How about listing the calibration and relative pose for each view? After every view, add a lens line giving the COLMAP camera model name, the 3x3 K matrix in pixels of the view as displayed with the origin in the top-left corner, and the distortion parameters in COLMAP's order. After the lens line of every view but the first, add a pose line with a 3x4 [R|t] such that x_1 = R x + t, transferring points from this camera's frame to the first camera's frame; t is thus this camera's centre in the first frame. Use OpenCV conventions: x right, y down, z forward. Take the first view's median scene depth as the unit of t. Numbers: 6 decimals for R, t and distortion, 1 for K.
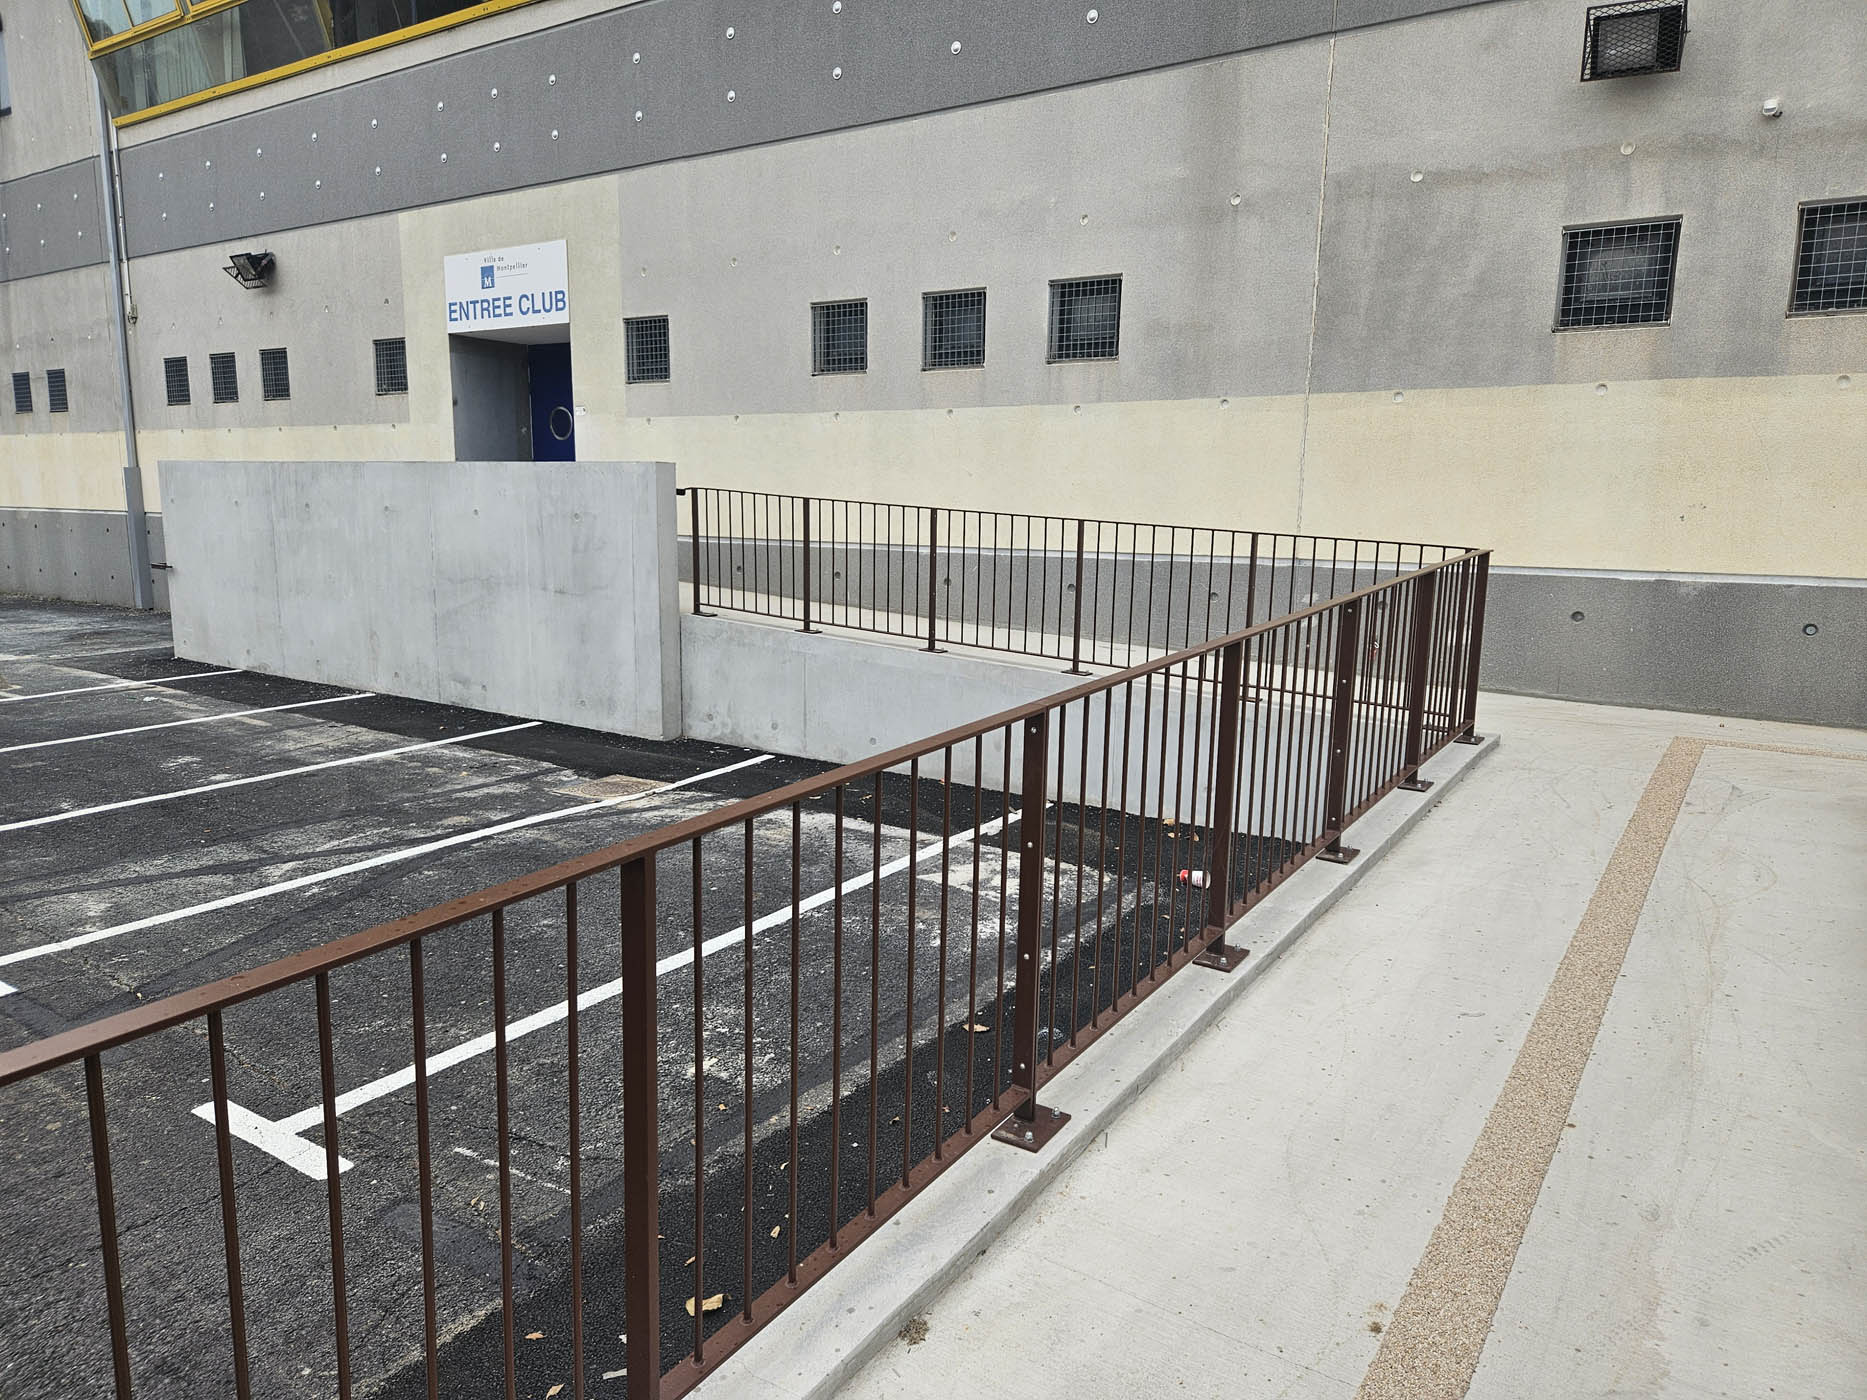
lens RADIAL K [[1254.5, 0, 930.5], [0, 1254.5, 697.5], [0, 0, 1]] dist [0.020269, 0.003520]
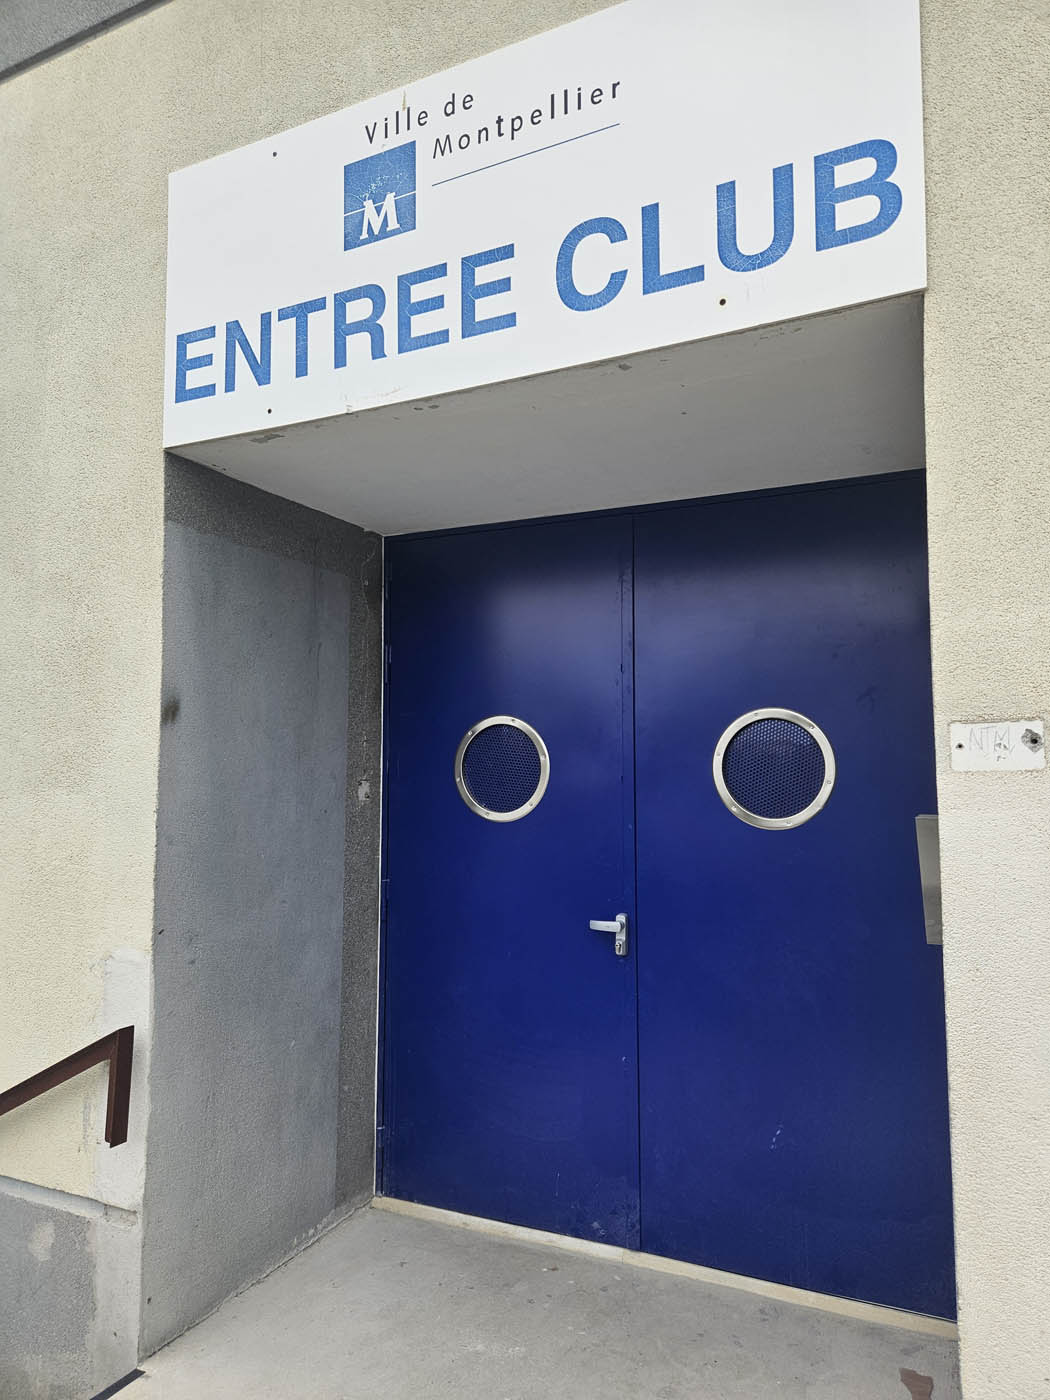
lens RADIAL K [[940.7, 0, 524.7], [0, 940.7, 701.7], [0, 0, 1]] dist [0.020269, 0.003520]
pose [[0.988868, -0.008000, 0.148583, -0.352898], [0.042975, 0.971356, -0.233712, -0.198412], [-0.142458, 0.237495, 0.960886, 0.850062]]
